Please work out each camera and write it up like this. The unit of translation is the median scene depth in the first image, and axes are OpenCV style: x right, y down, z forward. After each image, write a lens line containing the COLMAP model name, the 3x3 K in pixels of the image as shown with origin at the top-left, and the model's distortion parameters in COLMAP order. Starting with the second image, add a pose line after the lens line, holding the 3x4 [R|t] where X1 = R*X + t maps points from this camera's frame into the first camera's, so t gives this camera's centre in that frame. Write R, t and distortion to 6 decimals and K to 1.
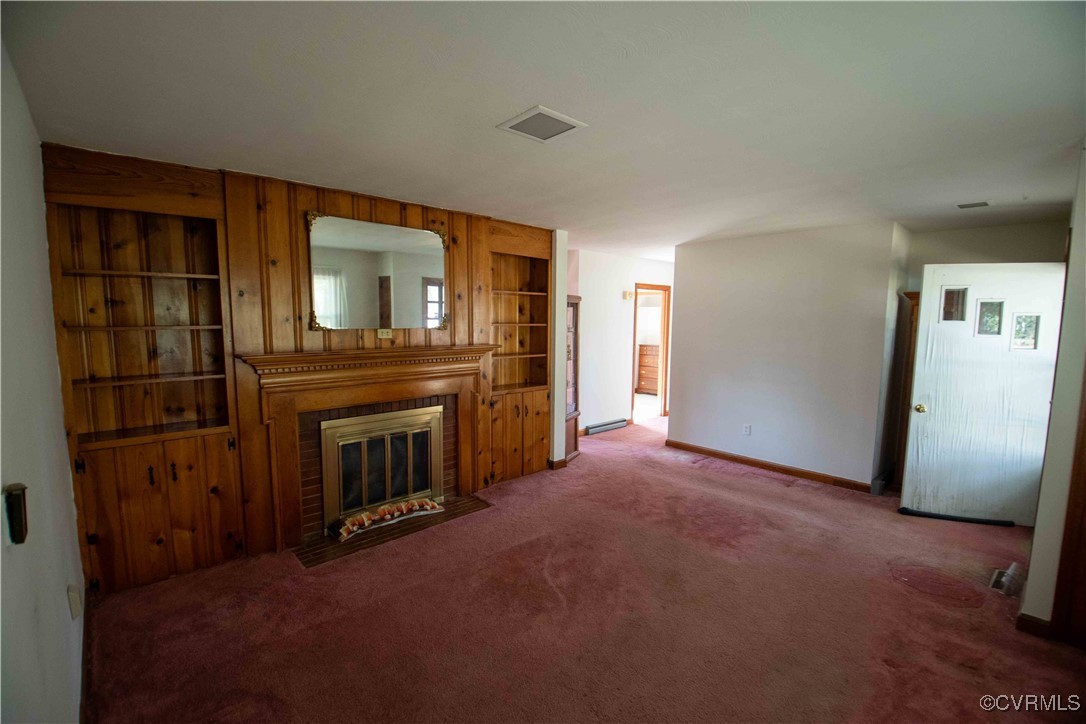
lens RADIAL K [[482.2, 0, 547.6], [0, 482.2, 364.4], [0, 0, 1]] dist [-0.008761, -0.009538]
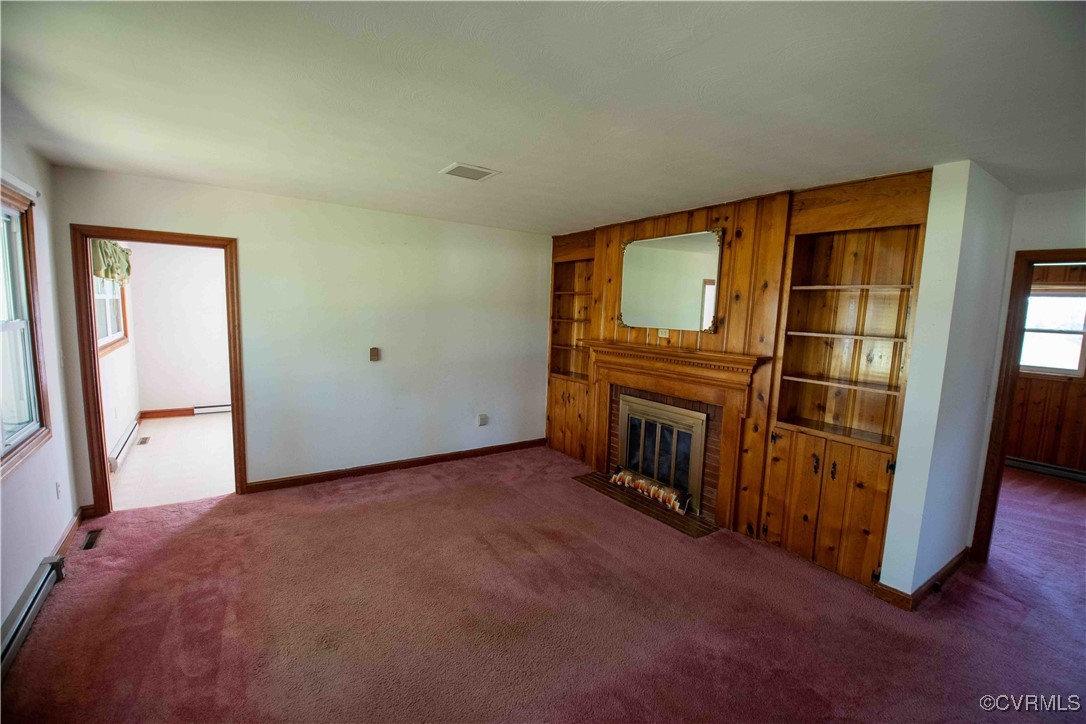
lens RADIAL K [[482.2, 0, 546.6], [0, 482.2, 370.9], [0, 0, 1]] dist [-0.008761, -0.009538]
pose [[-0.165735, 0.103596, -0.980714, 0.758097], [-0.137631, 0.982305, 0.127023, -0.075361], [0.976519, 0.156029, -0.148544, 0.835842]]
